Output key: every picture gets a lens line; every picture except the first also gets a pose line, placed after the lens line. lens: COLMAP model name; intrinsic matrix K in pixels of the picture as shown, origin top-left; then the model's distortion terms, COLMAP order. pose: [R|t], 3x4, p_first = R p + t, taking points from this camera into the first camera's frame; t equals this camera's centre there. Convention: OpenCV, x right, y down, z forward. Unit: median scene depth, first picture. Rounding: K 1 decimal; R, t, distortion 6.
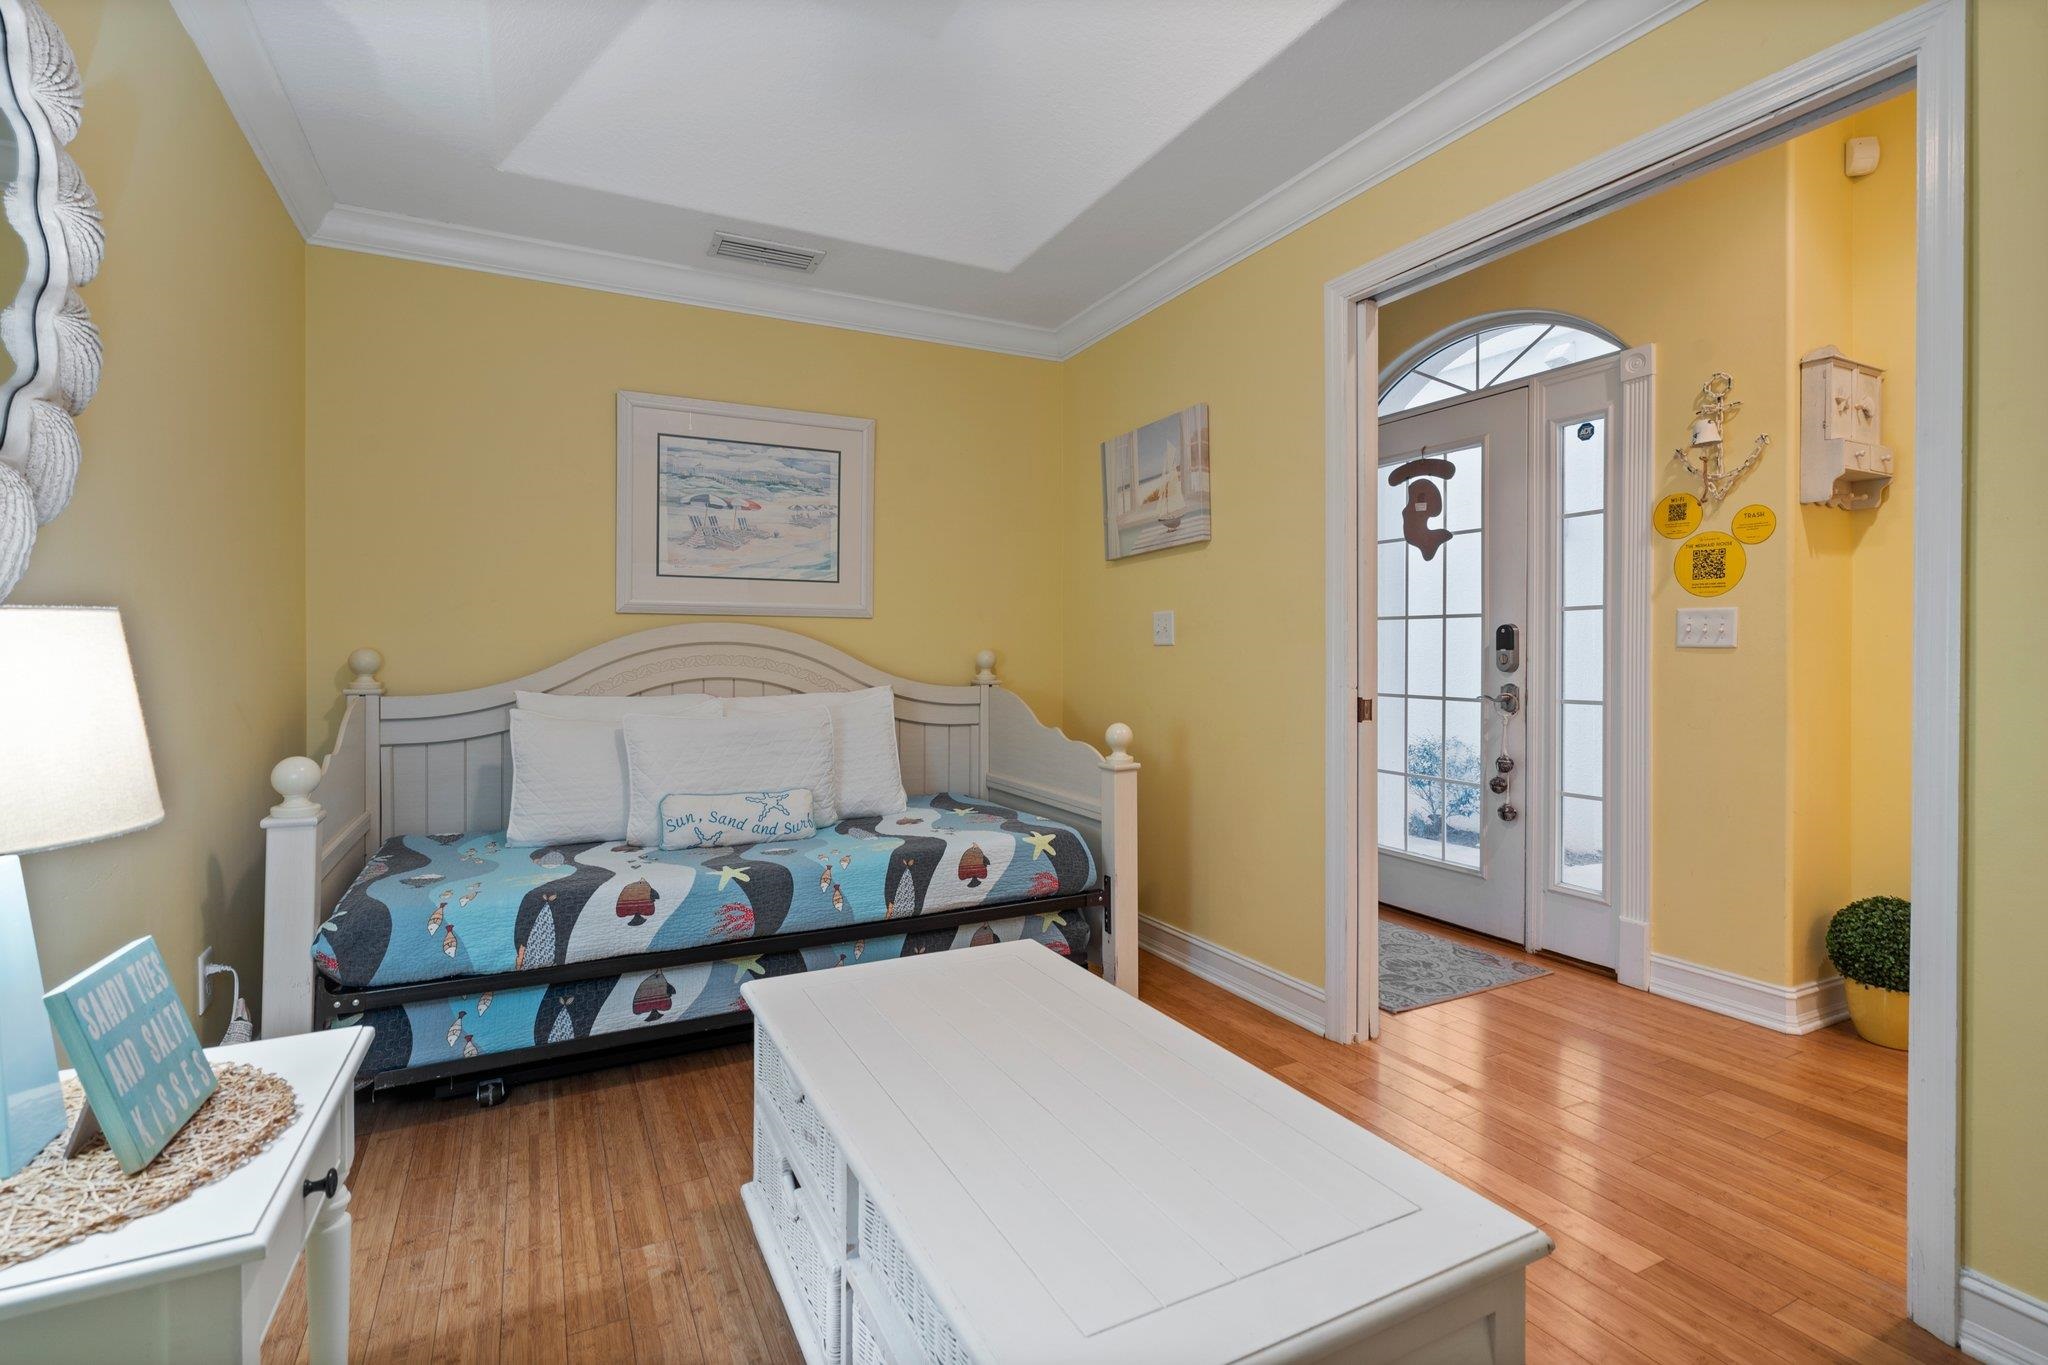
lens RADIAL K [[936.6, 0, 1018.1], [0, 936.6, 655.4], [0, 0, 1]] dist [-0.000240, 0.000311]
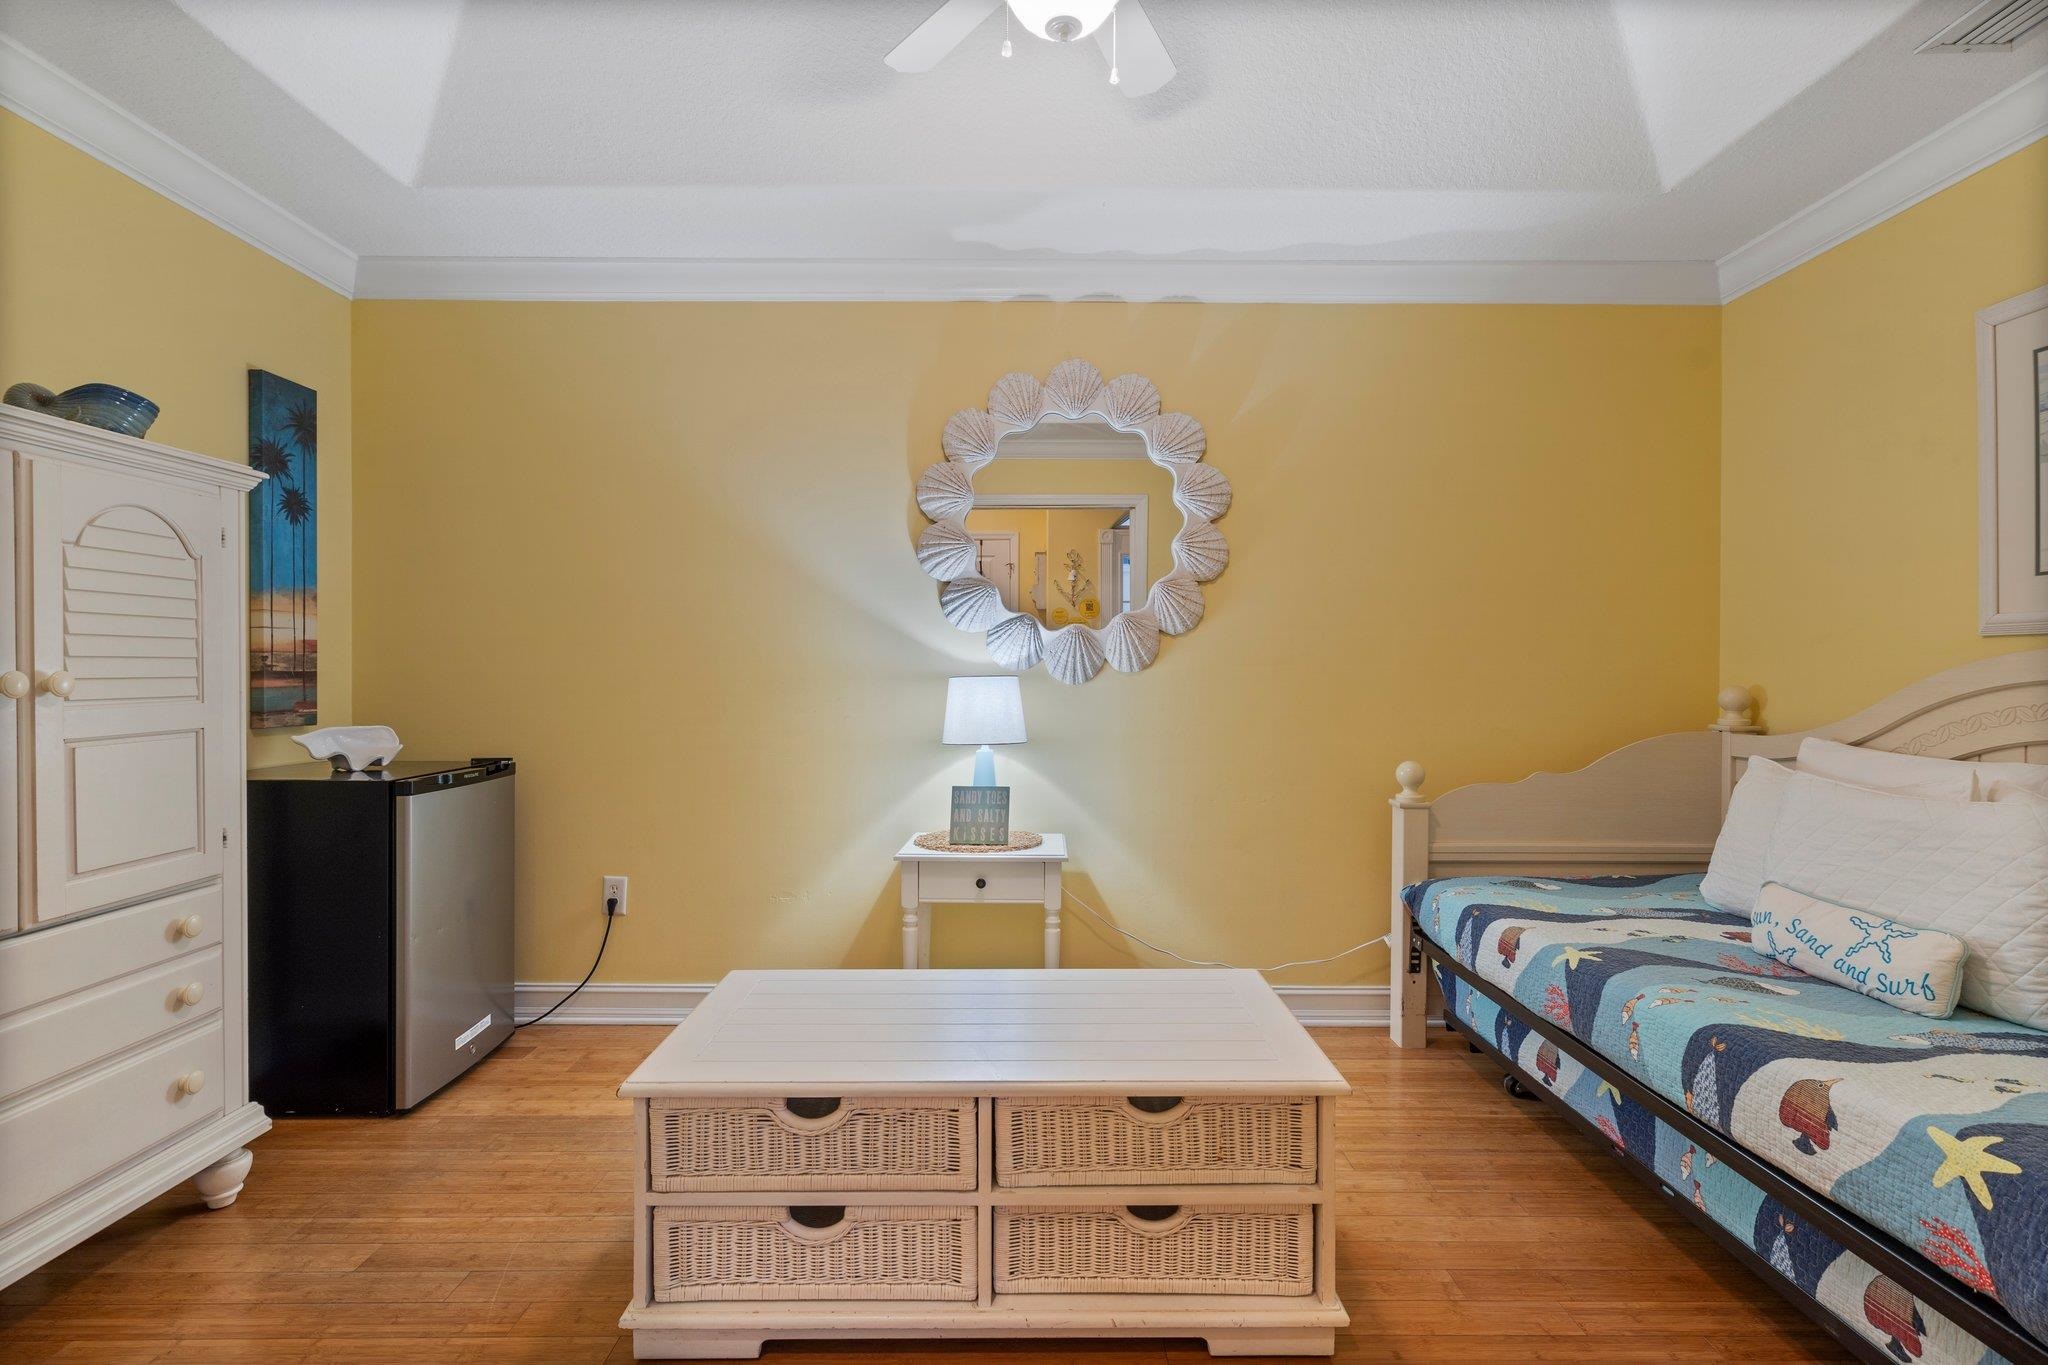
lens RADIAL K [[989.7, 0, 1025.2], [0, 989.7, 677.0], [0, 0, 1]] dist [-0.000749, 0.000045]
pose [[-0.457834, 0.002819, -0.889033, 0.619806], [0.000041, 0.999995, 0.003150, -0.020218], [0.889037, 0.001405, -0.457832, 0.831549]]
